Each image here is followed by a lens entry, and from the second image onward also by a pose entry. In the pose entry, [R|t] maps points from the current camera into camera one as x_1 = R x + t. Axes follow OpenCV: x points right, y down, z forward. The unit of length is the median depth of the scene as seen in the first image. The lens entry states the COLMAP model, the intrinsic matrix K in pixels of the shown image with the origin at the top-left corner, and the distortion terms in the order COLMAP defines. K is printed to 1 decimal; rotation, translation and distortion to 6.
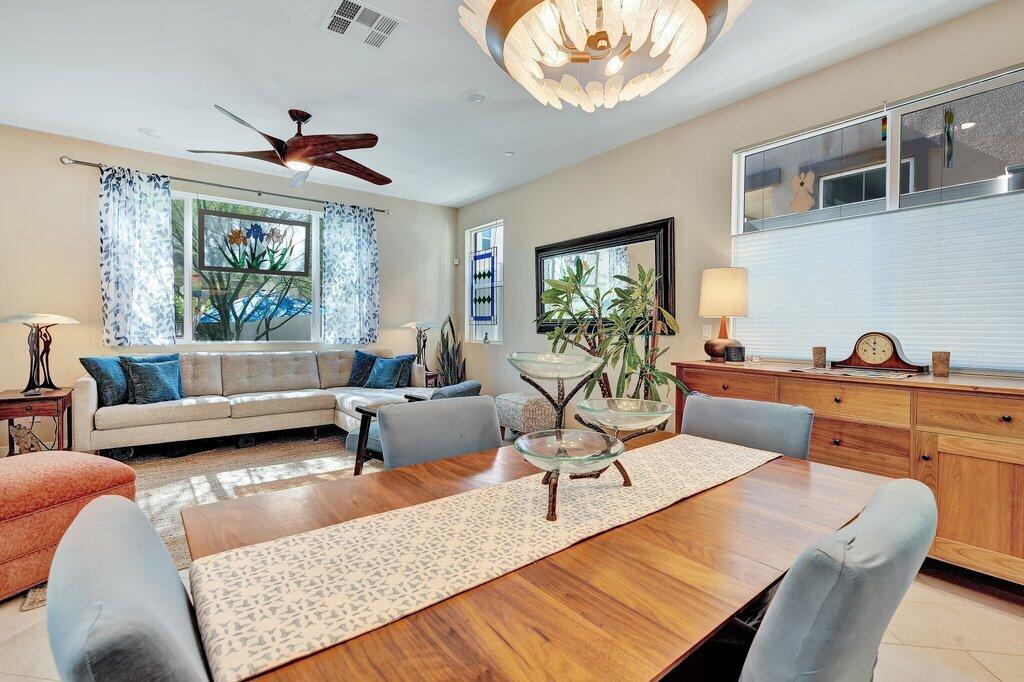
lens RADIAL K [[462.5, 0, 508.3], [0, 462.5, 337.7], [0, 0, 1]] dist [-0.018017, 0.000547]
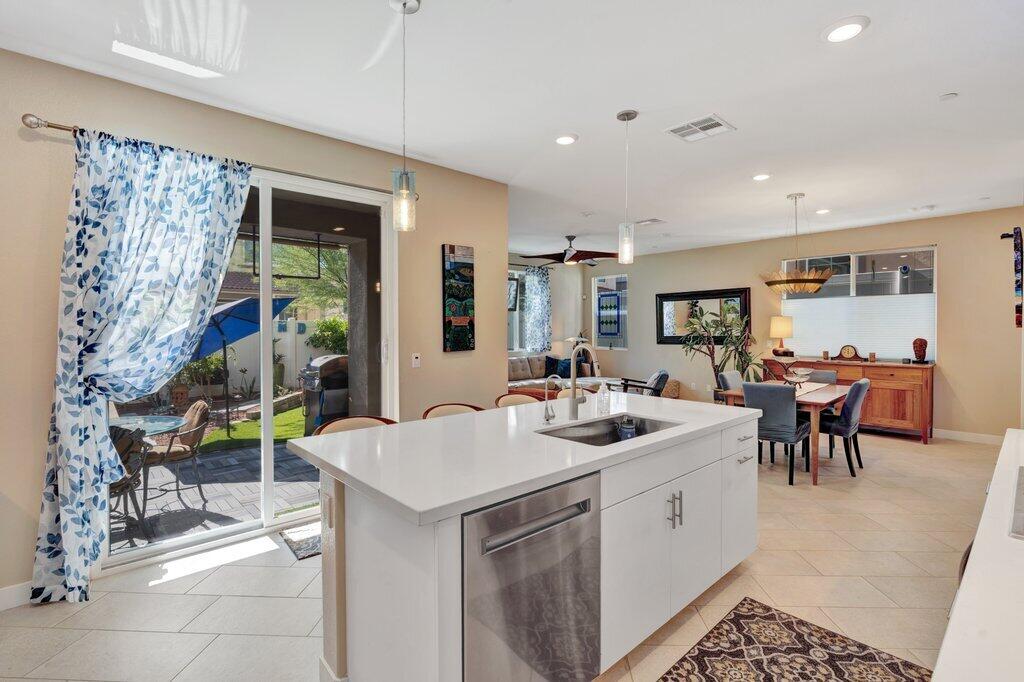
lens RADIAL K [[462.5, 0, 514.7], [0, 462.5, 338.1], [0, 0, 1]] dist [-0.018017, 0.000547]
pose [[0.996739, -0.016852, 0.078908, -0.984828], [0.016822, 0.999858, 0.001049, -0.067623], [-0.078915, 0.000282, 0.996881, -1.100114]]
